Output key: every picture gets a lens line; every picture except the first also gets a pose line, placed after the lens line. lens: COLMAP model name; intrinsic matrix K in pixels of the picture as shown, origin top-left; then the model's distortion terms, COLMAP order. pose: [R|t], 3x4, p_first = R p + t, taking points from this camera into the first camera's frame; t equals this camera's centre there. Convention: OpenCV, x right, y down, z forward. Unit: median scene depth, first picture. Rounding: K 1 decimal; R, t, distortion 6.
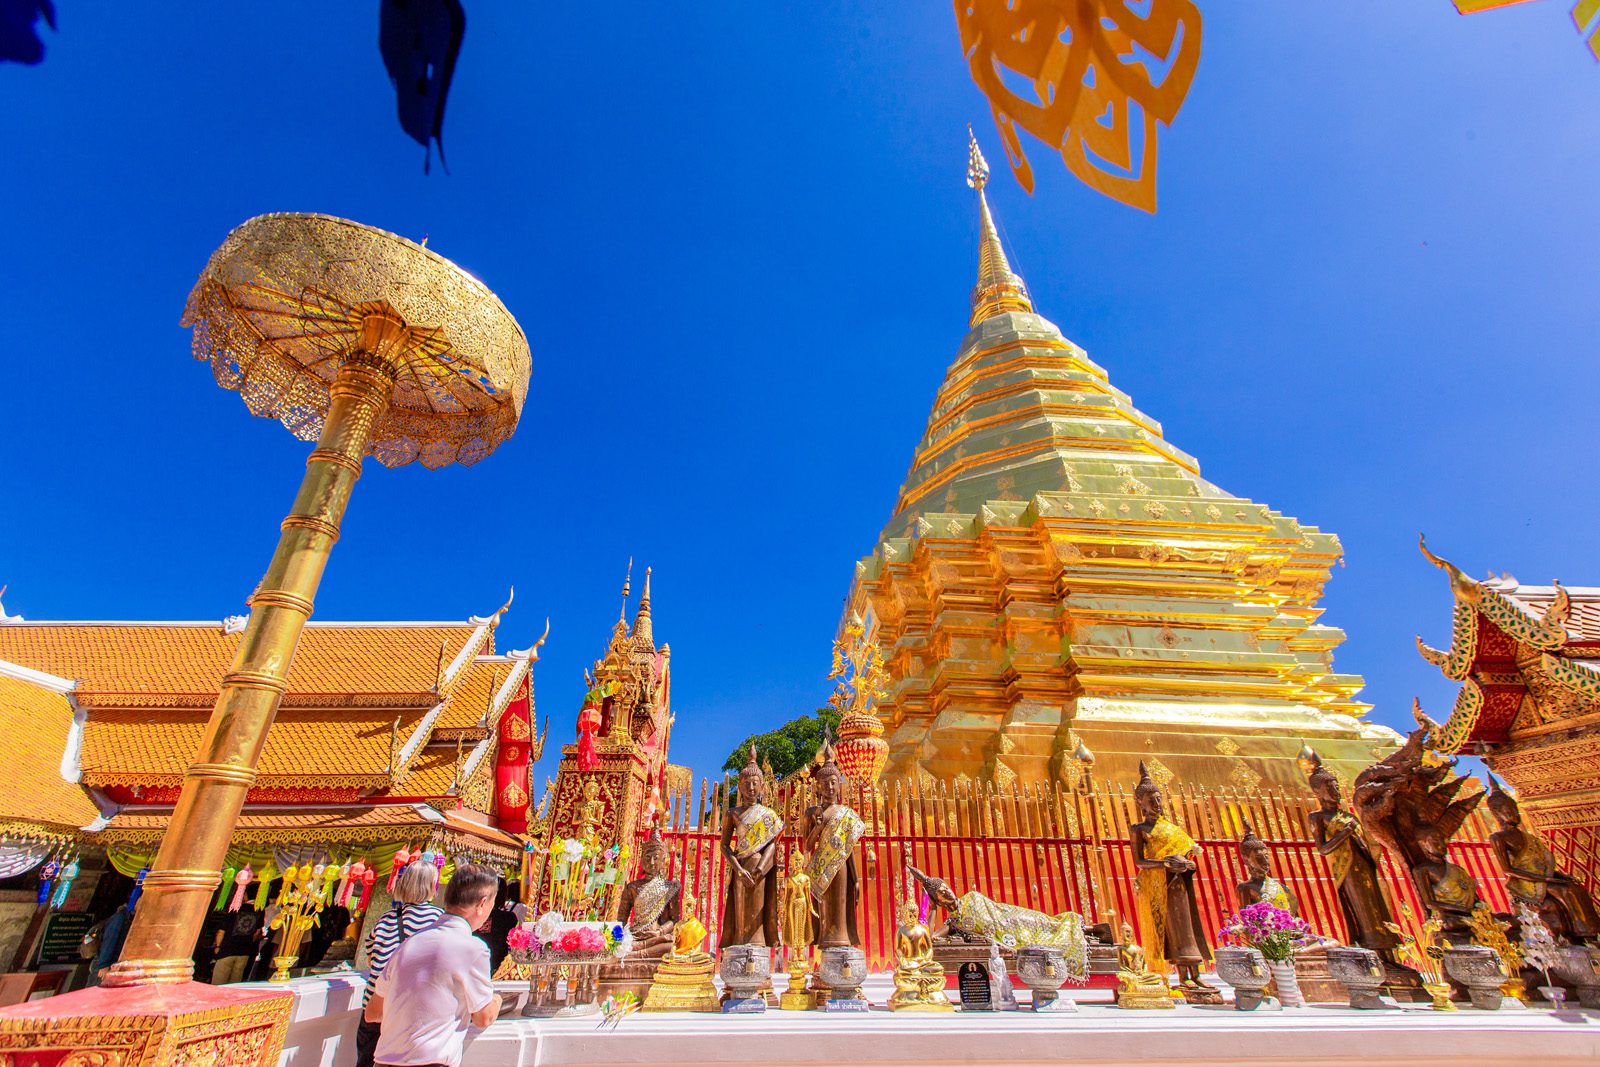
lens RADIAL K [[714.1, 0, 796.4], [0, 714.1, 532.9], [0, 0, 1]] dist [0.001496, -0.000285]
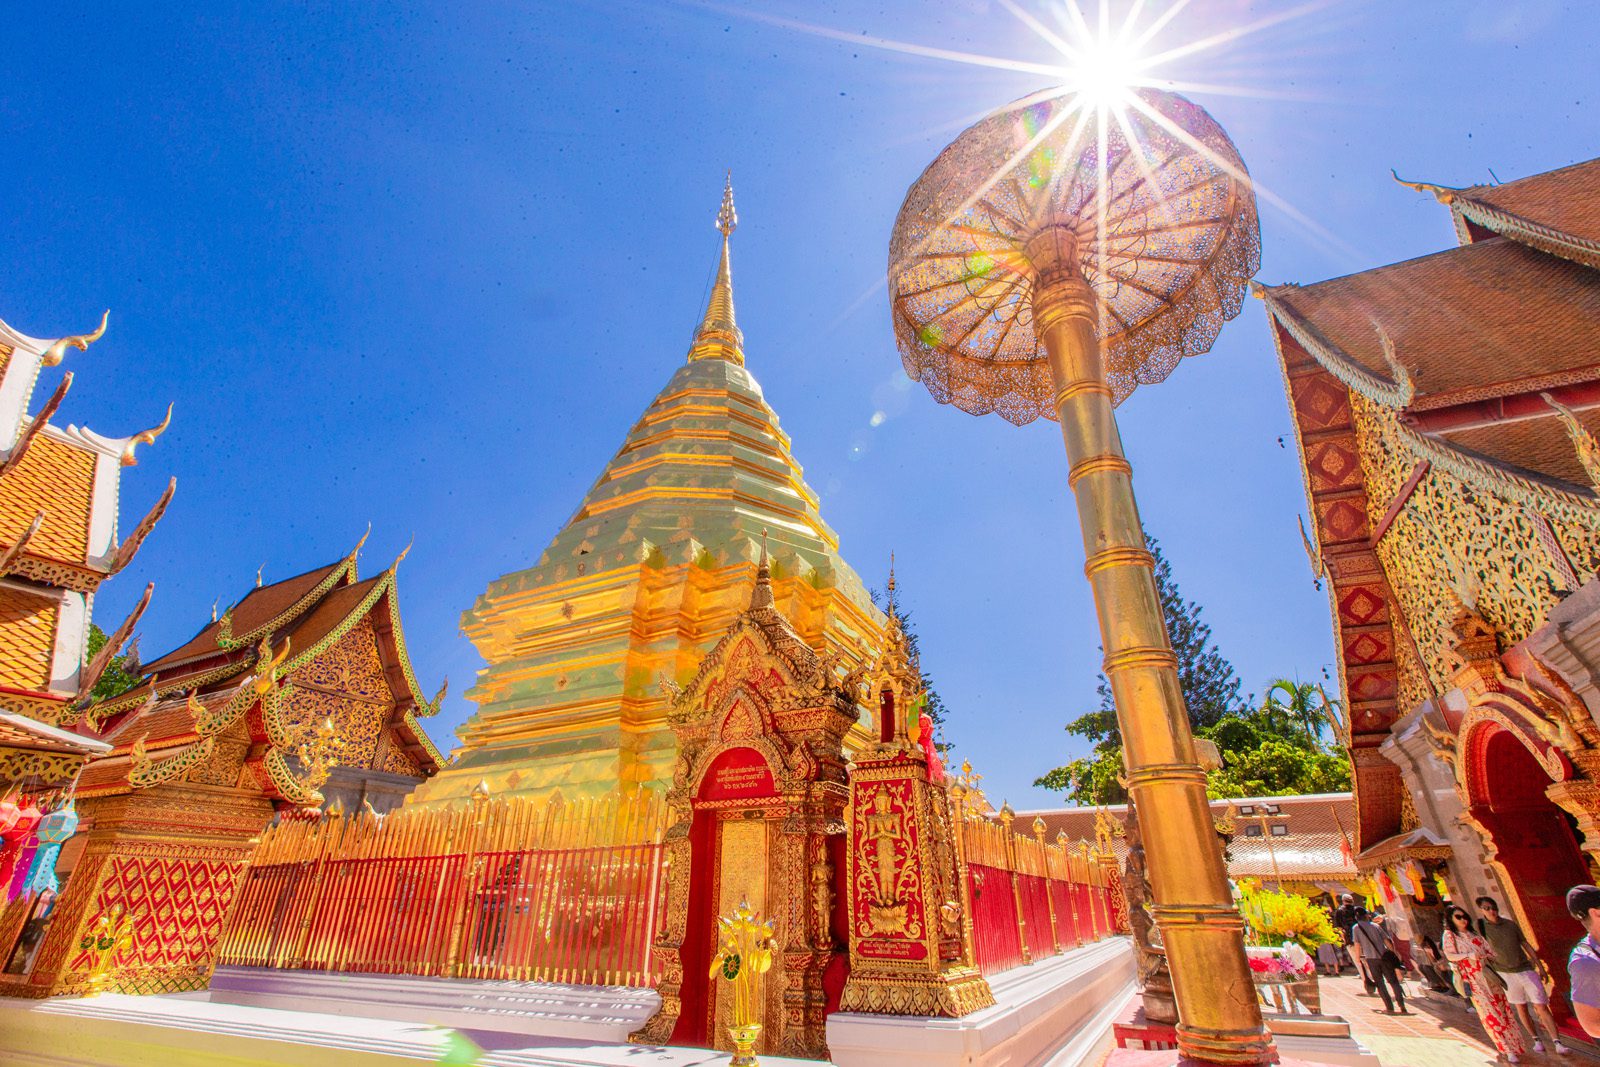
lens RADIAL K [[714.1, 0, 798.6], [0, 714.1, 535.3], [0, 0, 1]] dist [0.001496, -0.000285]
pose [[0.507263, 0.395433, 0.765714, -0.666725], [-0.407709, 0.892907, -0.191023, 0.162655], [-0.759248, -0.215290, 0.614160, 0.352268]]
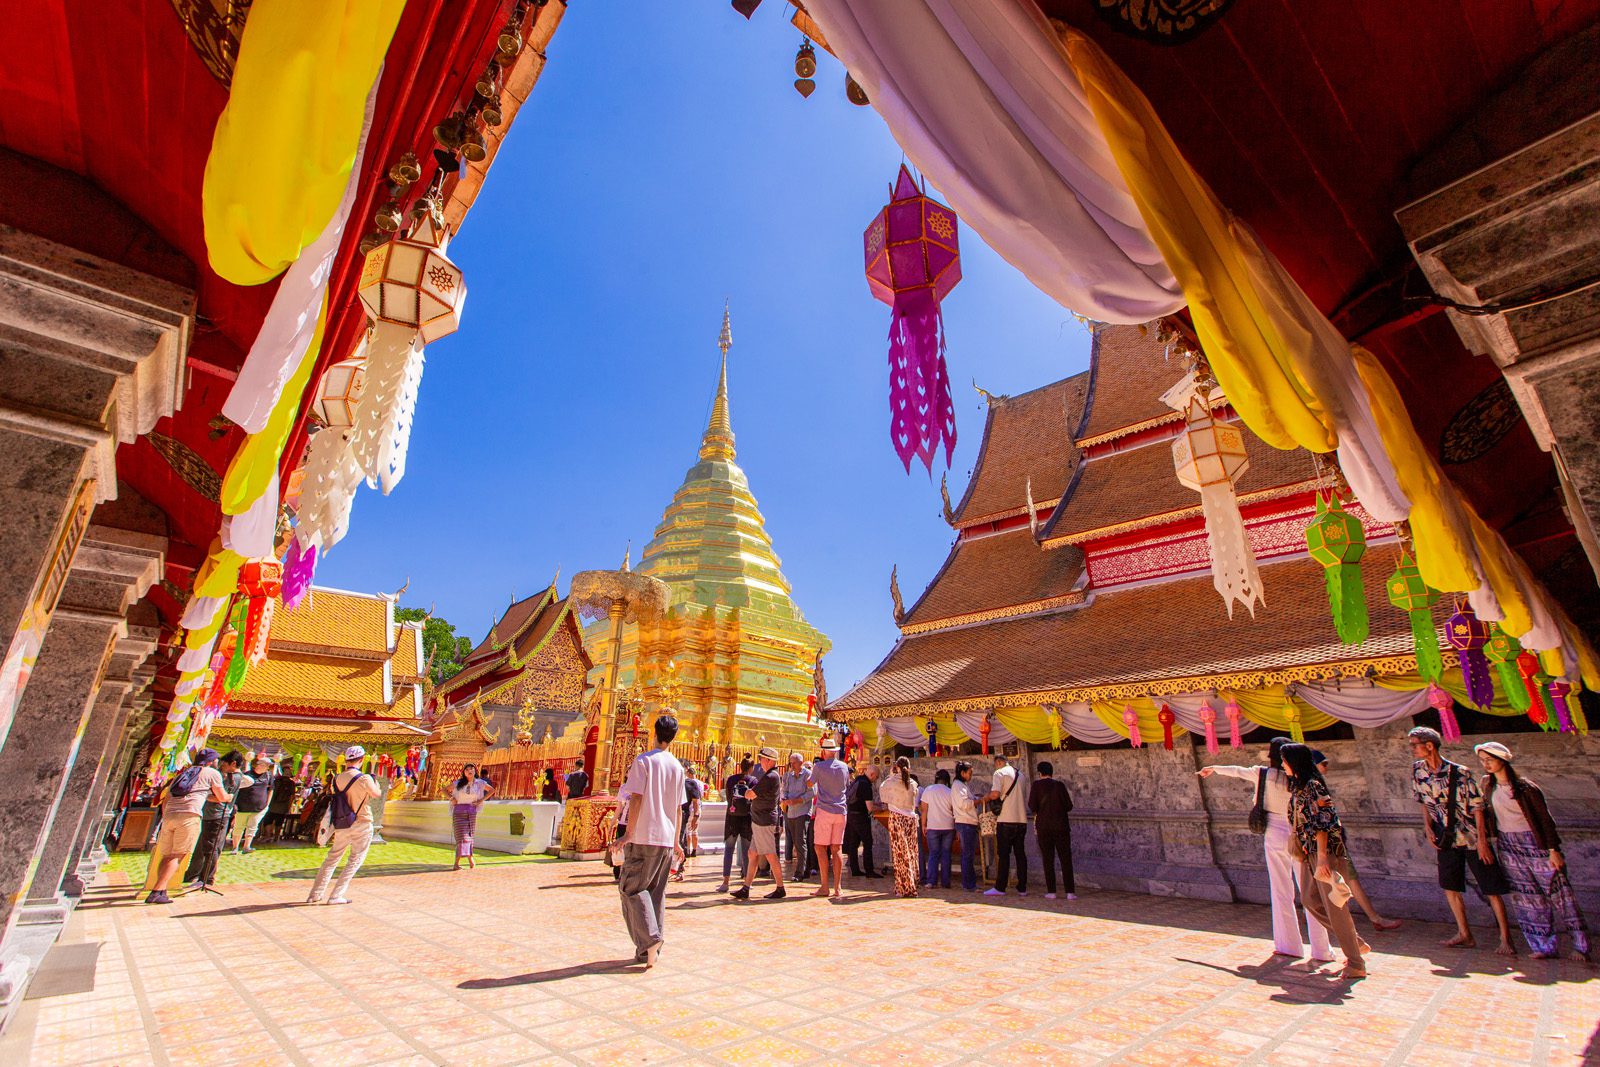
lens RADIAL K [[714.1, 0, 799.9], [0, 714.1, 531.1], [0, 0, 1]] dist [0.001496, -0.000285]
pose [[0.759032, 0.235570, 0.606941, -0.978231], [-0.313737, 0.949208, 0.023941, -0.420054], [-0.570474, -0.208592, 0.794386, -0.861442]]
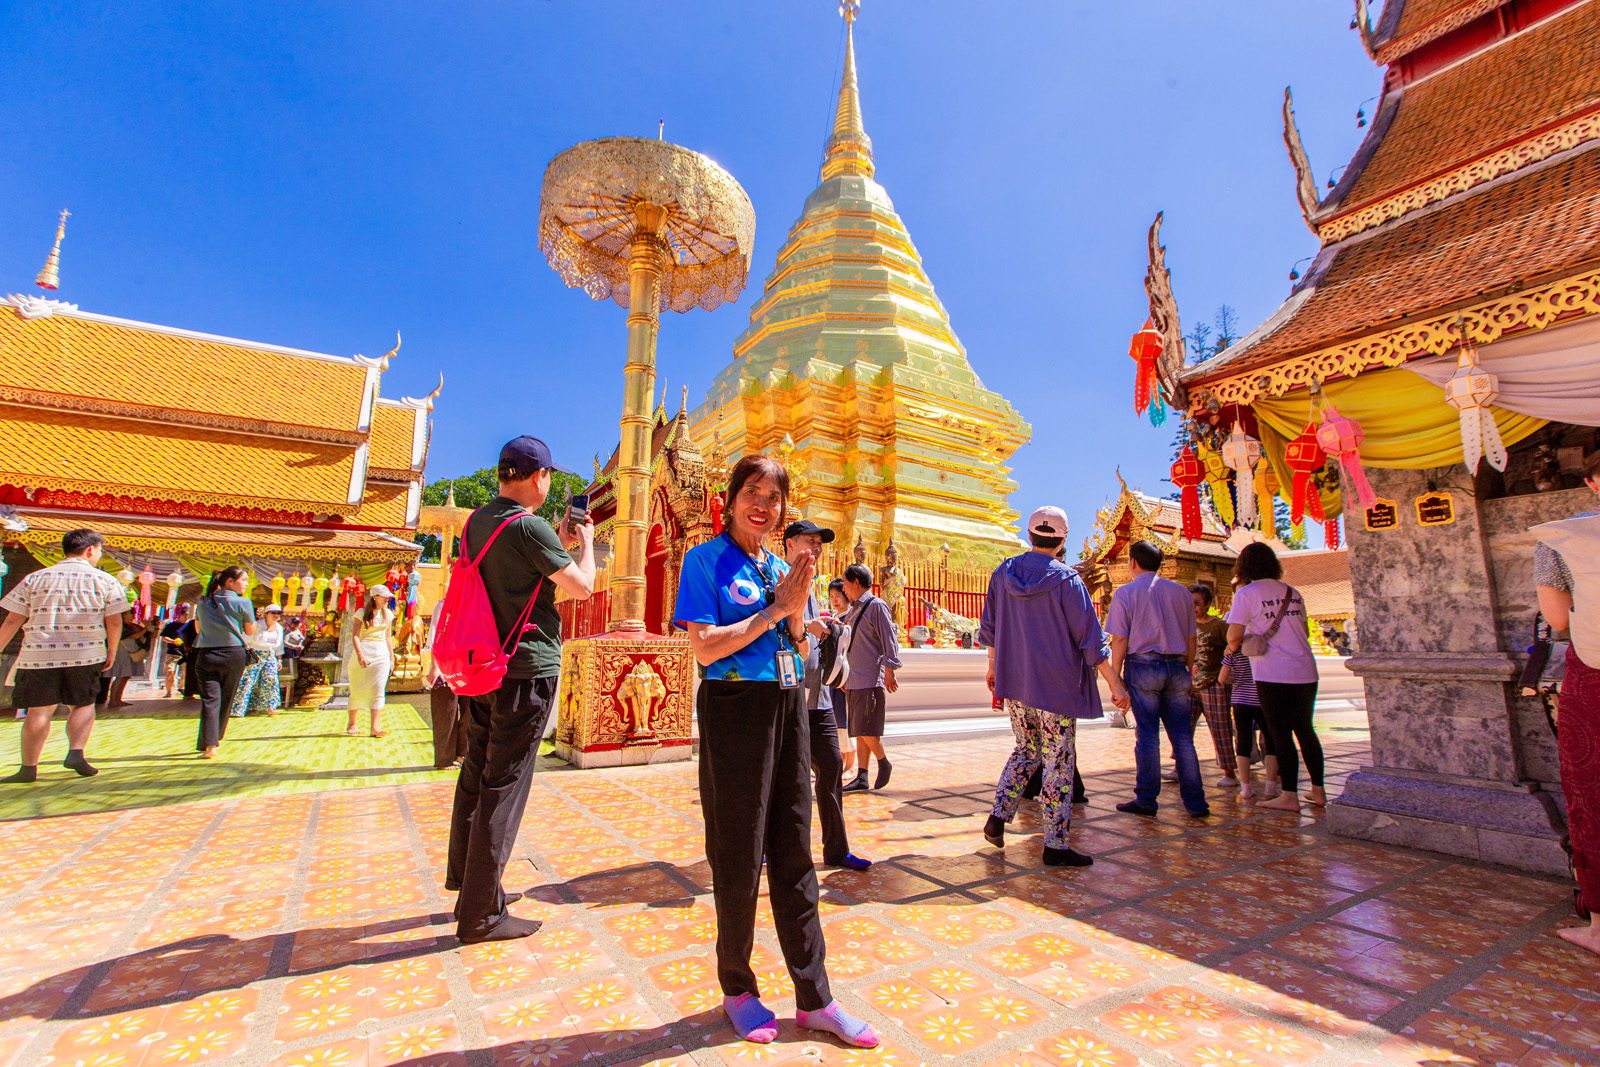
lens RADIAL K [[714.1, 0, 800.1], [0, 714.1, 536.7], [0, 0, 1]] dist [0.001496, -0.000285]
pose [[0.875917, 0.086622, 0.474621, -0.495577], [-0.236077, 0.934886, 0.265058, -0.073425], [-0.420757, -0.344216, 0.839332, -0.237084]]
